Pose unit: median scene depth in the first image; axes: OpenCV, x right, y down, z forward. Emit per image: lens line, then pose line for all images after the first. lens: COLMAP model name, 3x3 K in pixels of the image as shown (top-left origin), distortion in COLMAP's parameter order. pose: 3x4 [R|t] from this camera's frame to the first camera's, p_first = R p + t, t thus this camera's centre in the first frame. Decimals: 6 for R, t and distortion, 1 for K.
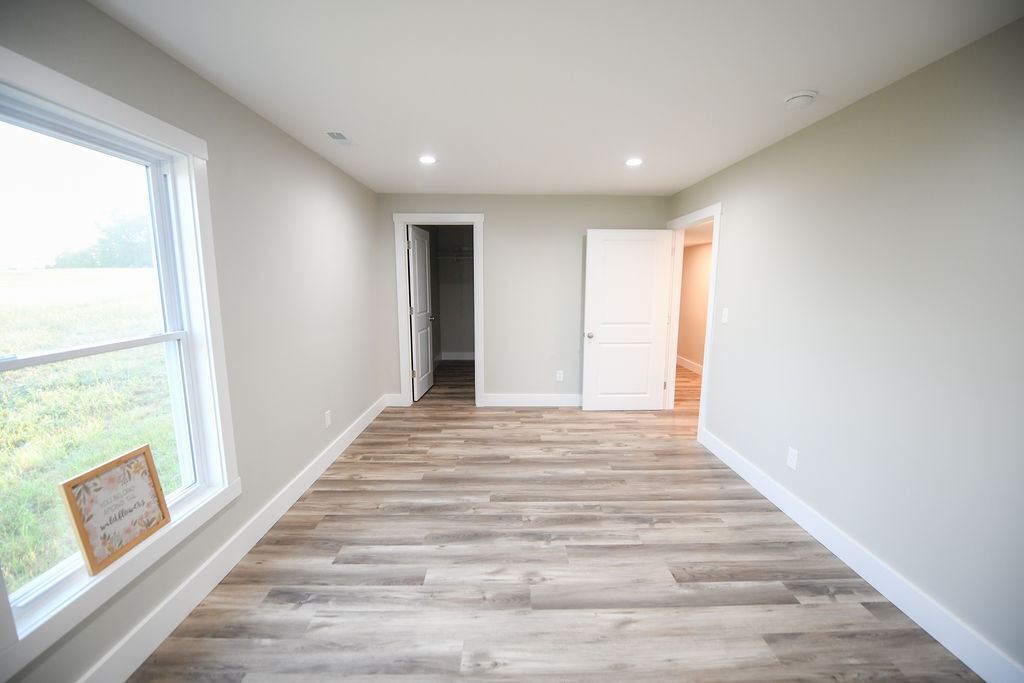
lens RADIAL K [[408.7, 0, 511.5], [0, 408.7, 342.8], [0, 0, 1]] dist [-0.017600, -0.000594]
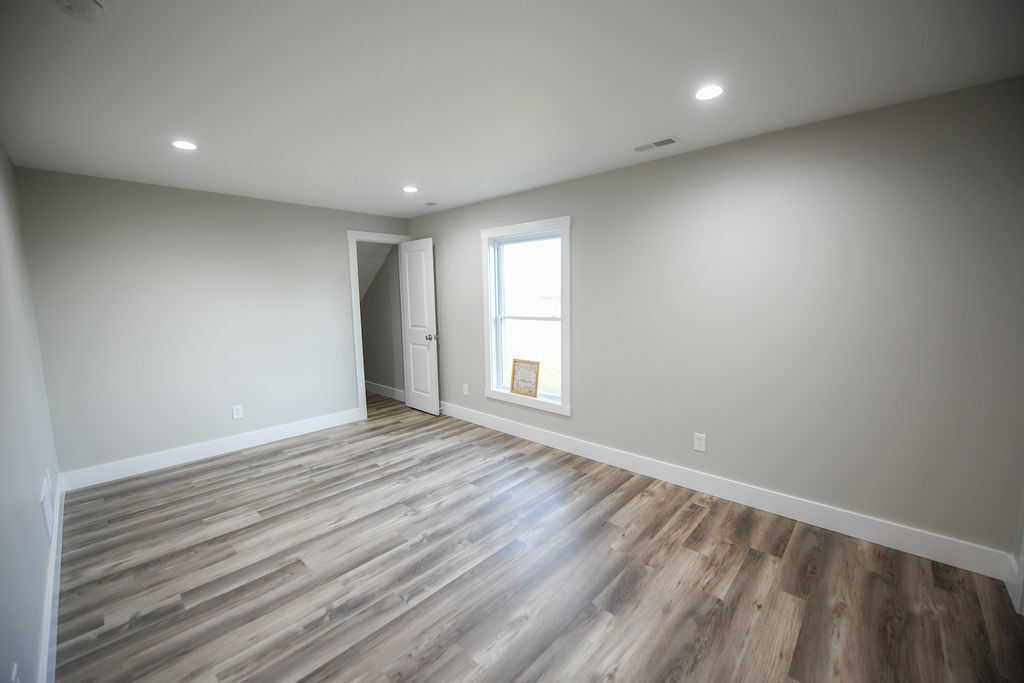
lens RADIAL K [[408.7, 0, 511.5], [0, 408.7, 342.8], [0, 0, 1]] dist [-0.017600, -0.000594]
pose [[-0.690274, 0.093432, -0.717490, 0.639984], [-0.095064, 0.971320, 0.217944, -0.253468], [0.717276, 0.218648, -0.661595, 1.726069]]
